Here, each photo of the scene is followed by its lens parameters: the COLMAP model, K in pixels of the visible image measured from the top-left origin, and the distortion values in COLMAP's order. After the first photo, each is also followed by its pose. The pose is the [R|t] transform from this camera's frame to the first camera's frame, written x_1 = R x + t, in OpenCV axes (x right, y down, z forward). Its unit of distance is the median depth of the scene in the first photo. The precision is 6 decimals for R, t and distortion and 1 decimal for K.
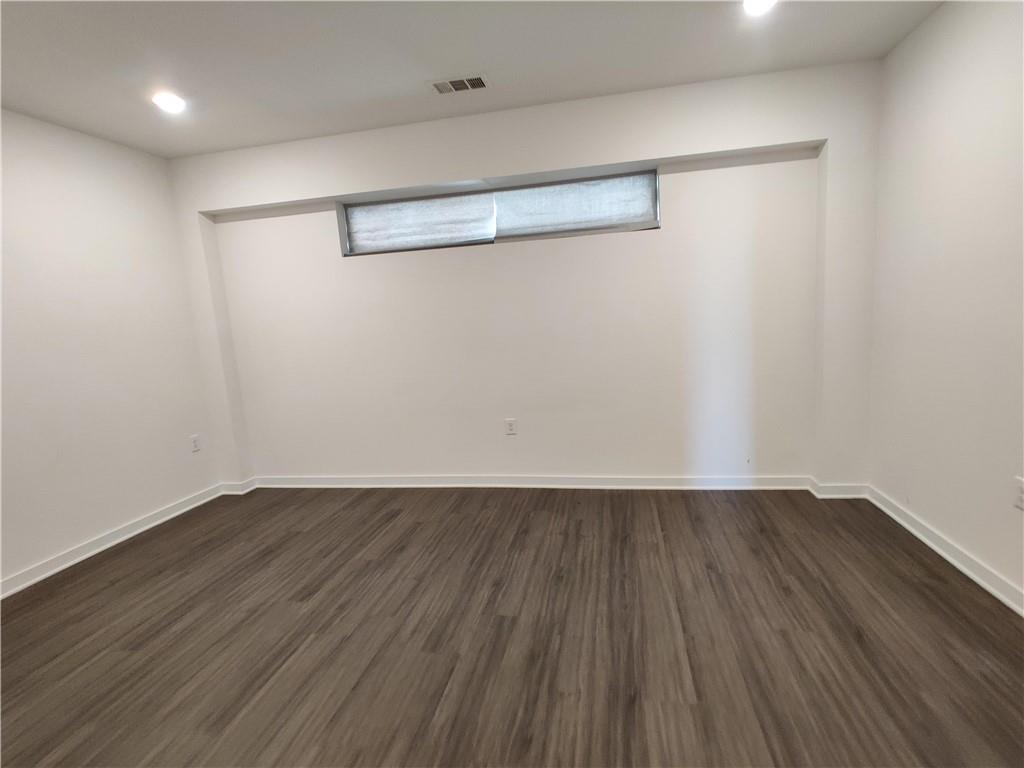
lens RADIAL K [[510.3, 0, 517.6], [0, 510.3, 378.1], [0, 0, 1]] dist [0.015166, 0.002933]
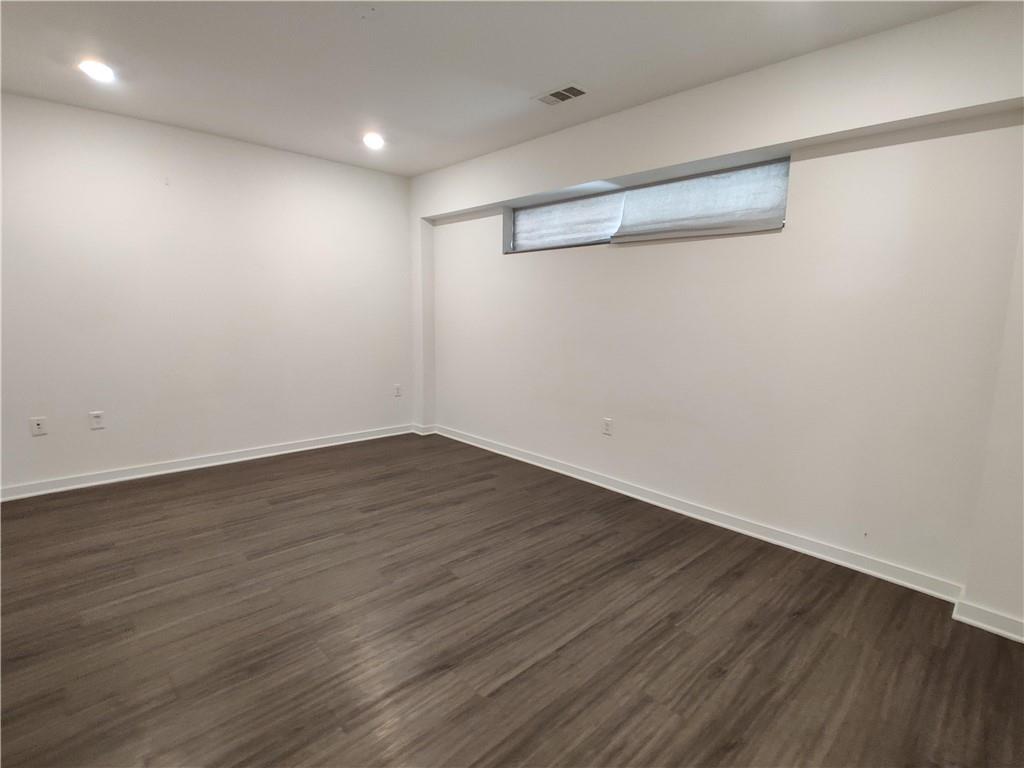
lens RADIAL K [[510.3, 0, 516.7], [0, 510.3, 380.1], [0, 0, 1]] dist [0.015166, 0.002933]
pose [[0.809153, 0.158015, -0.565953, 0.442638], [-0.143023, 0.987160, 0.071135, -0.046336], [0.569927, 0.023386, 0.821363, 0.078462]]
